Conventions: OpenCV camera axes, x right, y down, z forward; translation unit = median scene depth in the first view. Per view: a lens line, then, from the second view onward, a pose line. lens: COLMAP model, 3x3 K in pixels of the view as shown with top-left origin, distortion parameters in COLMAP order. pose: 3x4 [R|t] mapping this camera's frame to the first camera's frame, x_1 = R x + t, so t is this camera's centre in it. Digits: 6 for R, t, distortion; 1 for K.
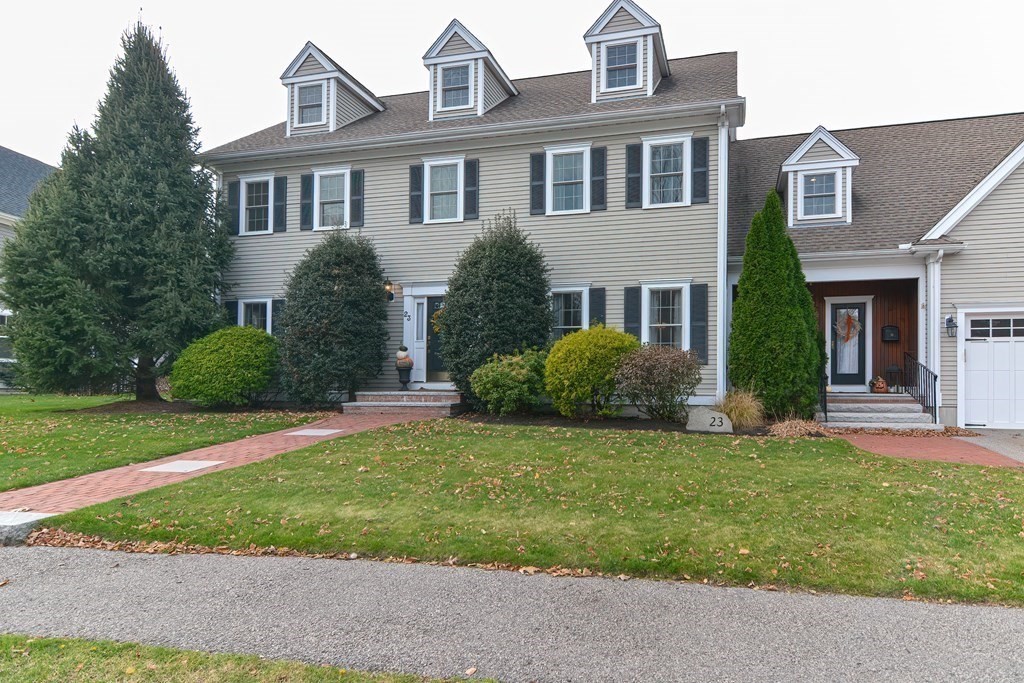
lens RADIAL K [[655.5, 0, 512.0], [0, 655.5, 341.5], [0, 0, 1]] dist [-0.023608, -0.000311]
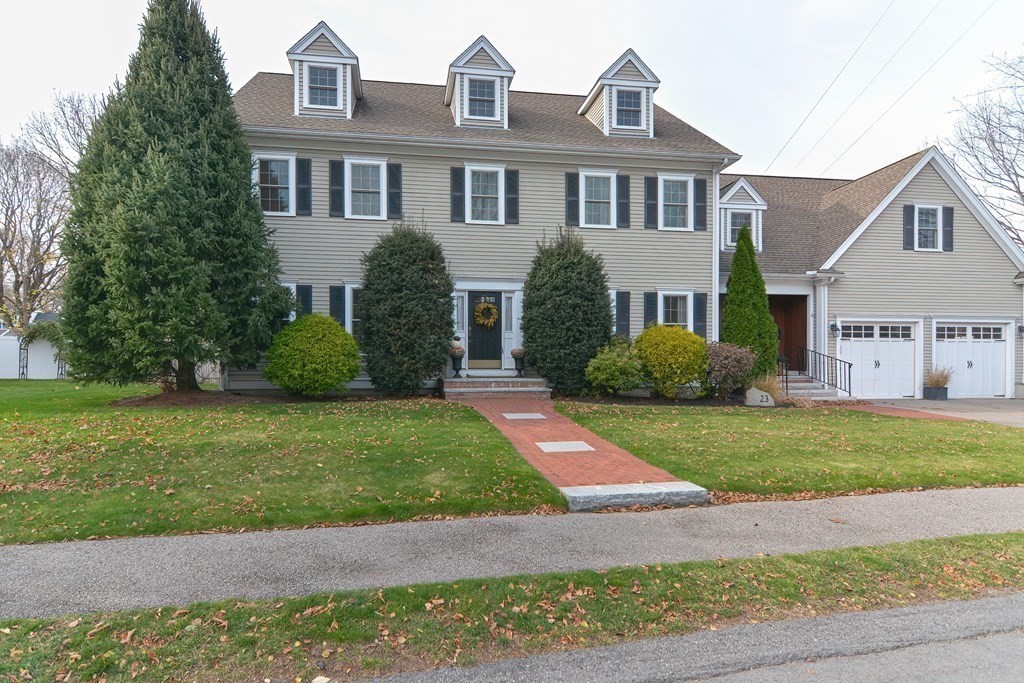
lens RADIAL K [[556.6, 0, 509.4], [0, 556.6, 347.1], [0, 0, 1]] dist [0.022328, -0.000199]
pose [[0.913902, 0.010807, 0.405791, -0.470406], [-0.020495, 0.999599, 0.019537, 0.005408], [-0.405417, -0.026172, 0.913757, 0.130829]]
